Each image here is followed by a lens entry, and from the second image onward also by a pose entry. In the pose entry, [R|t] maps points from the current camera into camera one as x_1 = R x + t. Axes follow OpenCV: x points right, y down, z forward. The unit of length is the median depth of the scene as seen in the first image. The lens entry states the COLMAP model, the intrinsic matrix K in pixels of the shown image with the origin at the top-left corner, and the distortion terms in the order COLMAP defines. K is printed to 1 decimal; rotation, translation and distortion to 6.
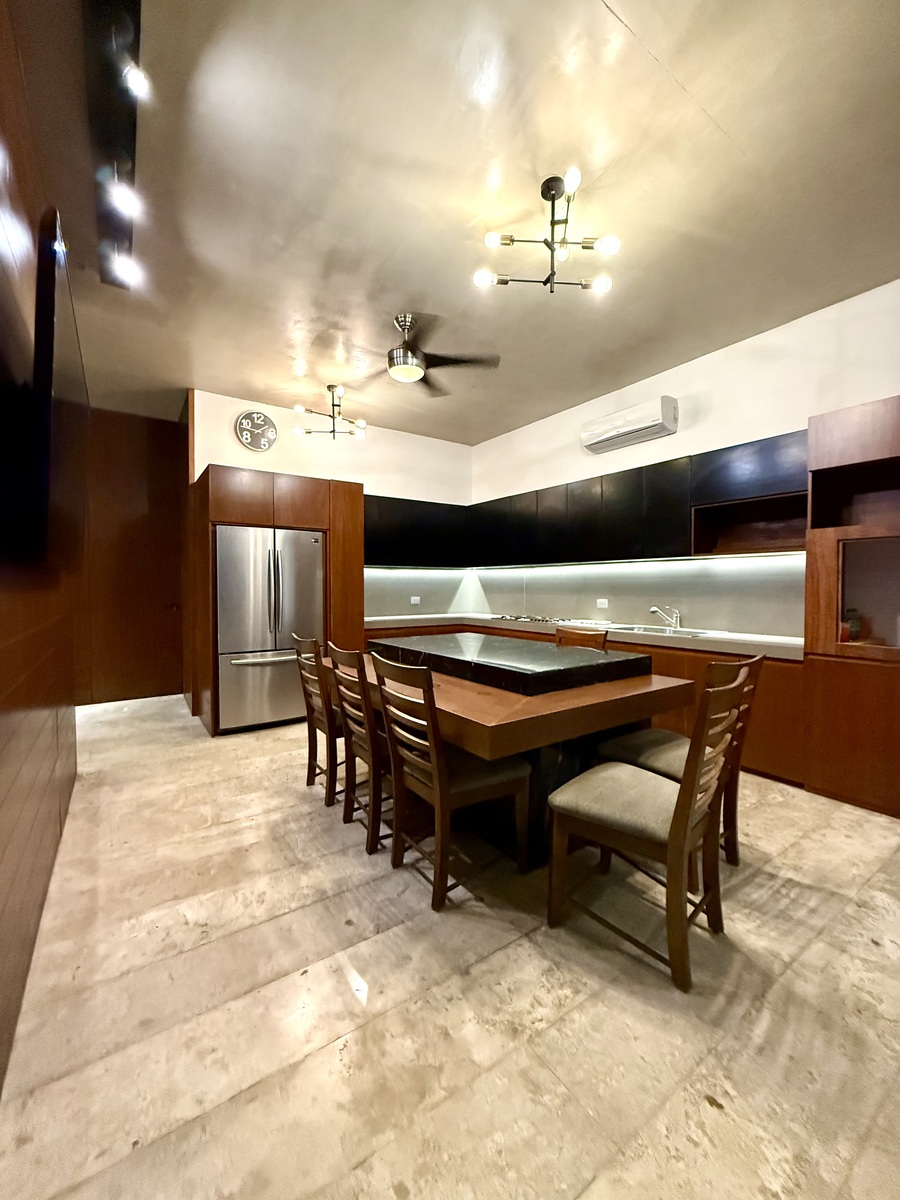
lens RADIAL K [[478.6, 0, 450.0], [0, 478.6, 600.0], [0, 0, 1]] dist [-0.000825, 0.000569]
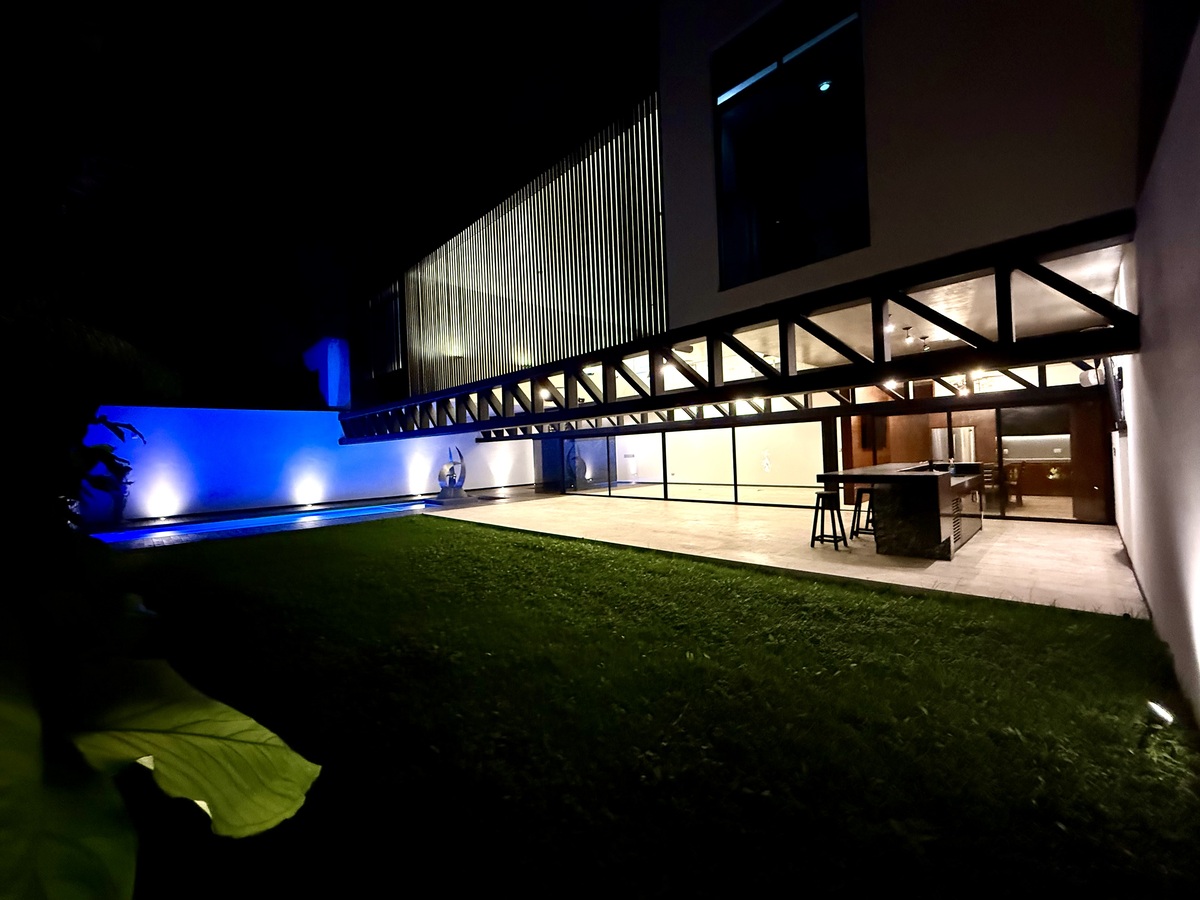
lens RADIAL K [[476.9, 0, 600.1], [0, 476.9, 446.8], [0, 0, 1]] dist [0.001691, 0.000111]
pose [[0.168008, -0.016313, -0.985651, 2.324452], [0.013811, 0.999804, -0.014194, -0.008687], [0.985689, -0.011228, 0.168200, -1.851772]]
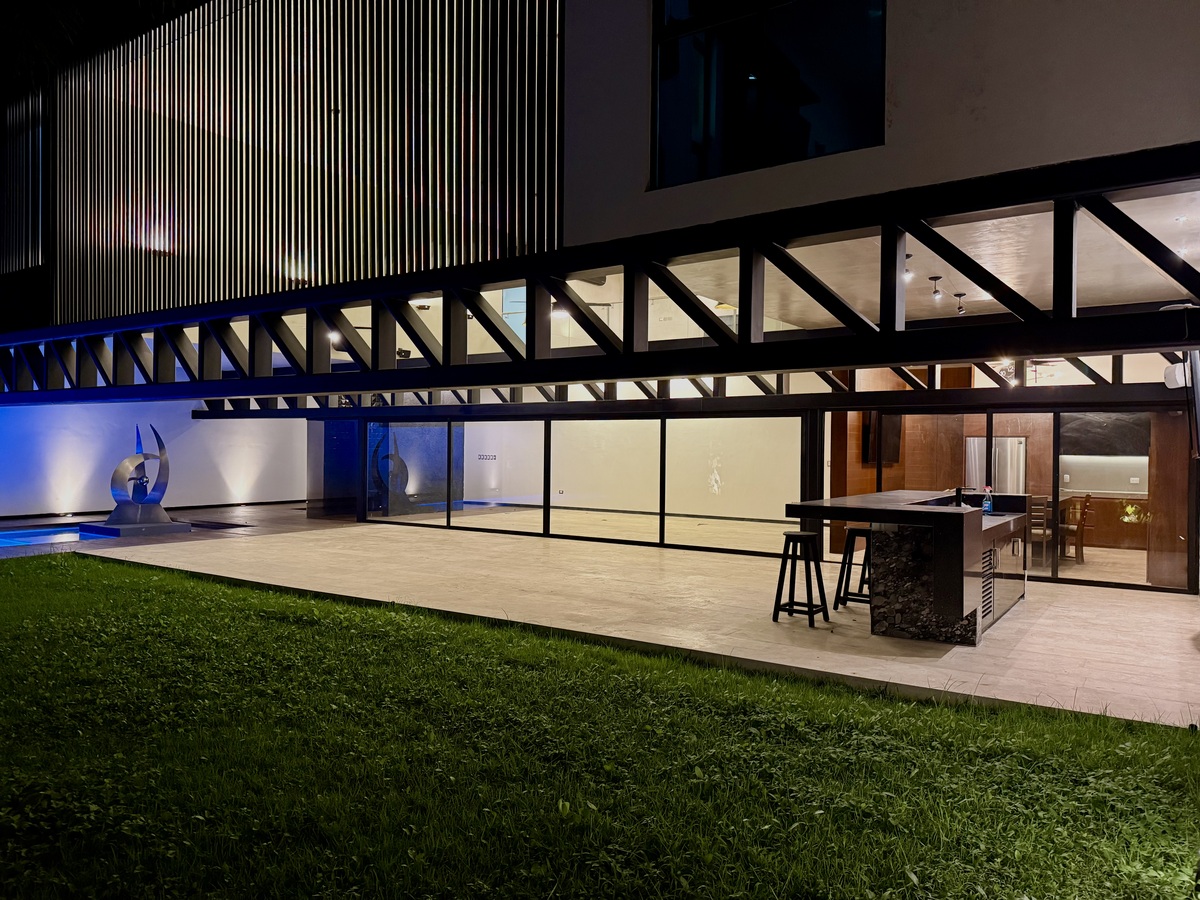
lens RADIAL K [[833.5, 0, 600.0], [0, 833.5, 450.0], [0, 0, 1]] dist [0.100928, -0.136411]
pose [[0.355716, 0.006035, -0.934574, 2.350154], [-0.032662, 0.999449, -0.005977, -0.017086], [0.934023, 0.032651, 0.355717, -1.850563]]
